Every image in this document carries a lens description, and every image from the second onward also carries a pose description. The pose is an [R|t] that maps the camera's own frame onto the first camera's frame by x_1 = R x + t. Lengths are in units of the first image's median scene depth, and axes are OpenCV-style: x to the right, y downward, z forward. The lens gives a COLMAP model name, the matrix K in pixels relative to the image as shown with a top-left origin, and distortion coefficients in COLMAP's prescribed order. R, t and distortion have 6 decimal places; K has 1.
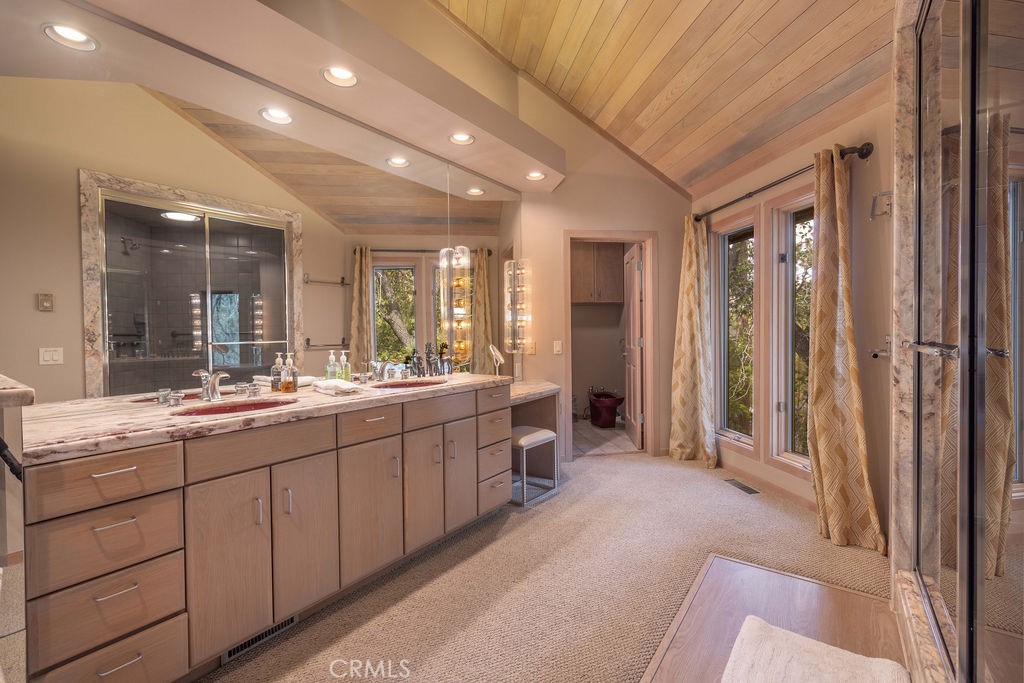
lens RADIAL K [[437.1, 0, 512.6], [0, 437.1, 340.4], [0, 0, 1]] dist [-0.001882, 0.001186]
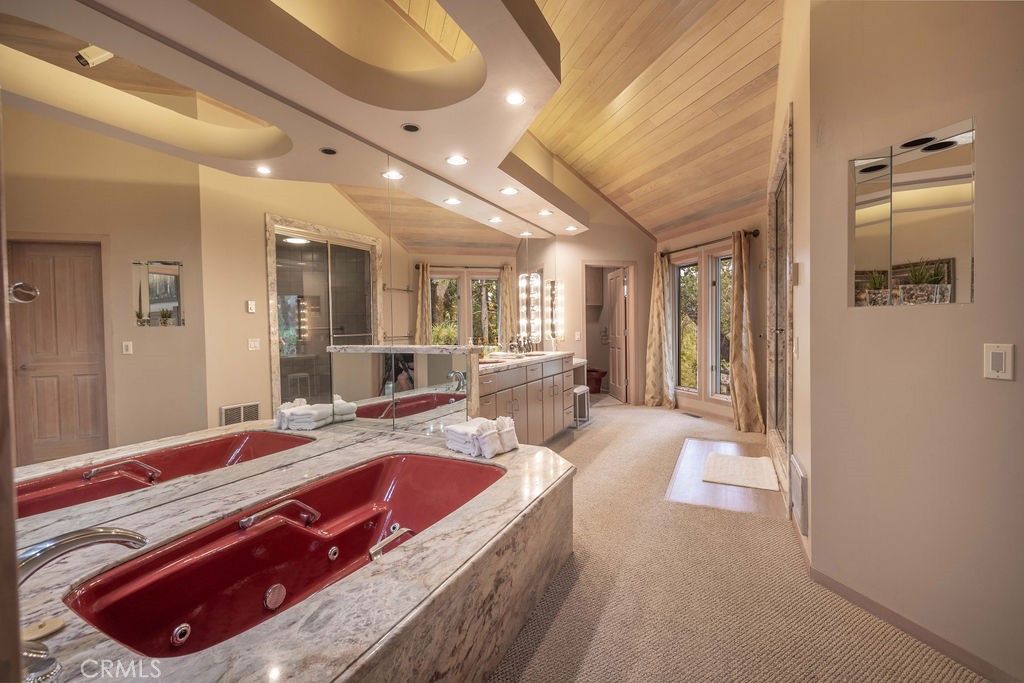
lens RADIAL K [[437.1, 0, 510.2], [0, 437.1, 337.9], [0, 0, 1]] dist [-0.001882, 0.001186]
pose [[0.986044, -0.008780, 0.166255, -0.410129], [0.007731, 0.999946, 0.006953, 0.010666], [-0.166307, -0.005570, 0.986058, -0.506396]]
